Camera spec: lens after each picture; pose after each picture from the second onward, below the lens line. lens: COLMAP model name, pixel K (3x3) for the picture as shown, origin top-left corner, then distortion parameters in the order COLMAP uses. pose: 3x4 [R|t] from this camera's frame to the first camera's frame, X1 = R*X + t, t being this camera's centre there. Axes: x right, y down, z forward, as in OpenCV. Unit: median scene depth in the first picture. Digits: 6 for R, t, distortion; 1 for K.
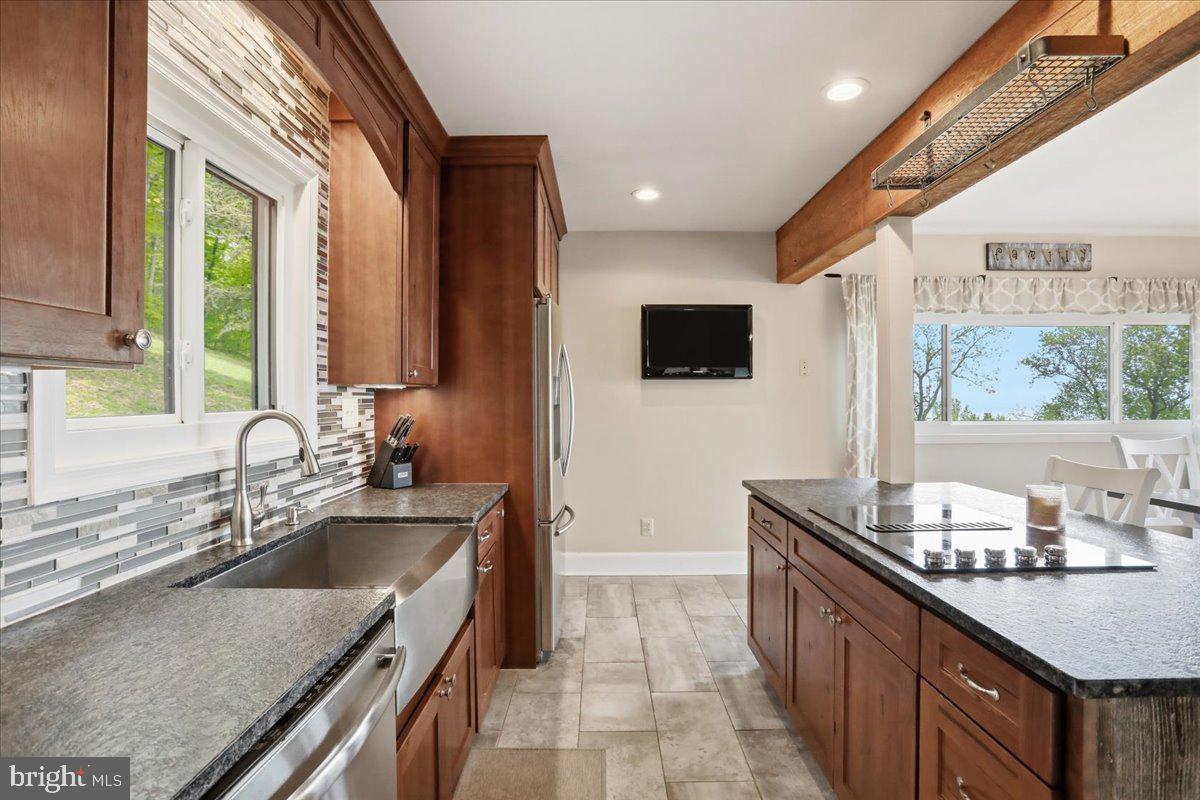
lens RADIAL K [[589.7, 0, 596.6], [0, 589.7, 396.9], [0, 0, 1]] dist [-0.026376, 0.000263]
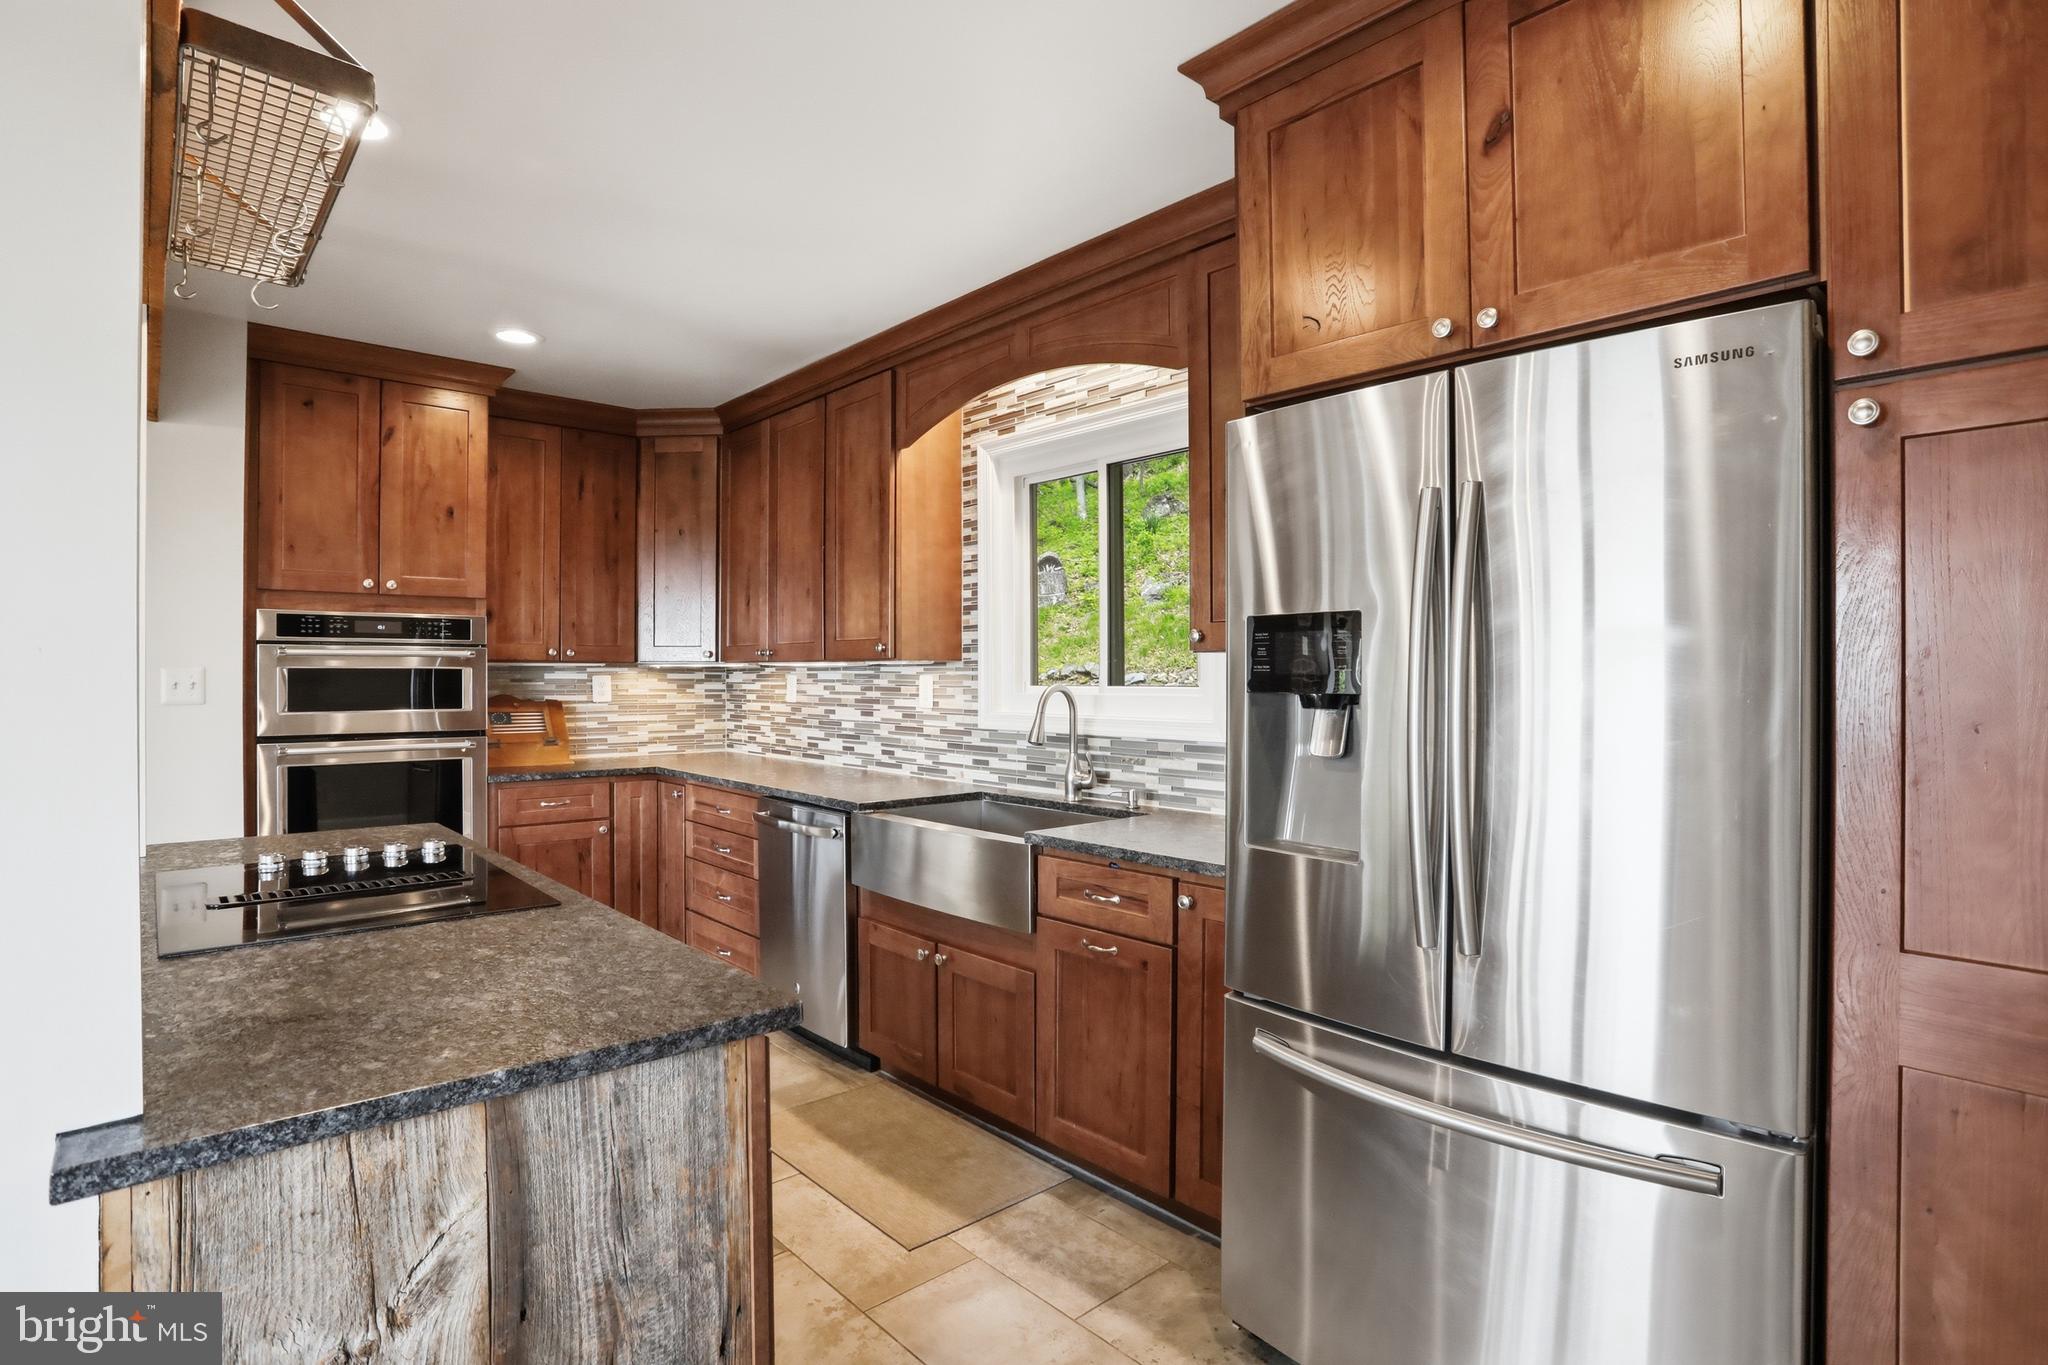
lens RADIAL K [[1006.4, 0, 1020.7], [0, 1006.4, 684.4], [0, 0, 1]] dist [-0.026376, 0.000263]
pose [[-0.732763, 0.006721, -0.680451, 0.593776], [0.001133, 0.999962, 0.008656, 0.004537], [0.680483, 0.005572, -0.732742, 1.724448]]
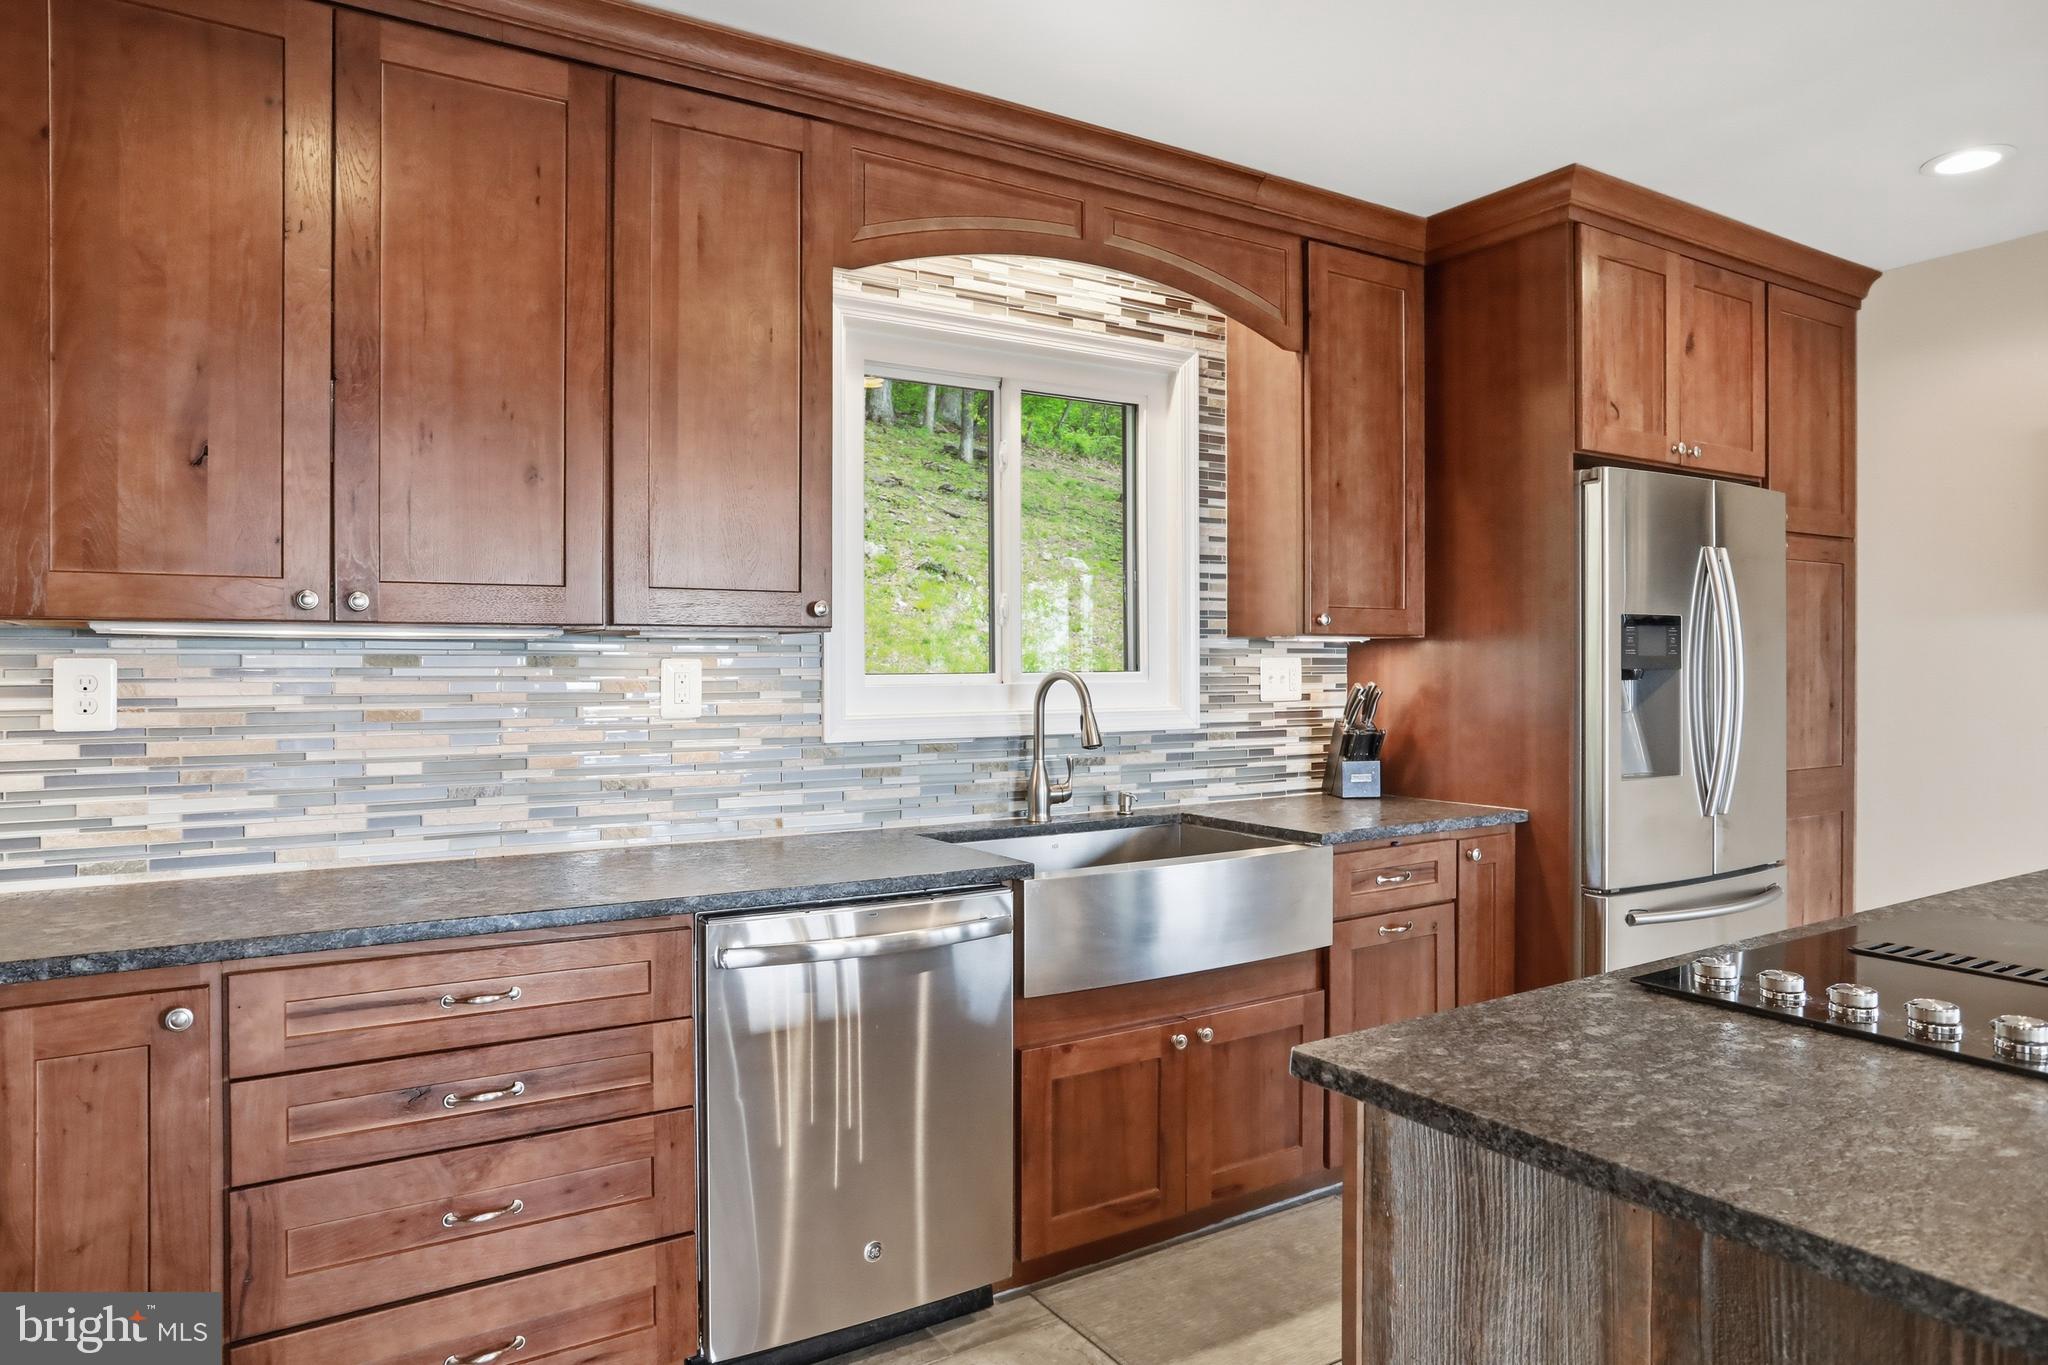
lens RADIAL K [[1285.9, 0, 1023.9], [0, 1285.9, 665.2], [0, 0, 1]] dist [-0.010080, 0.002361]
pose [[0.544706, 0.001307, -0.838626, 0.736938], [0.002380, 0.999992, 0.003105, 0.007168], [0.838623, -0.003688, 0.544699, -0.063049]]
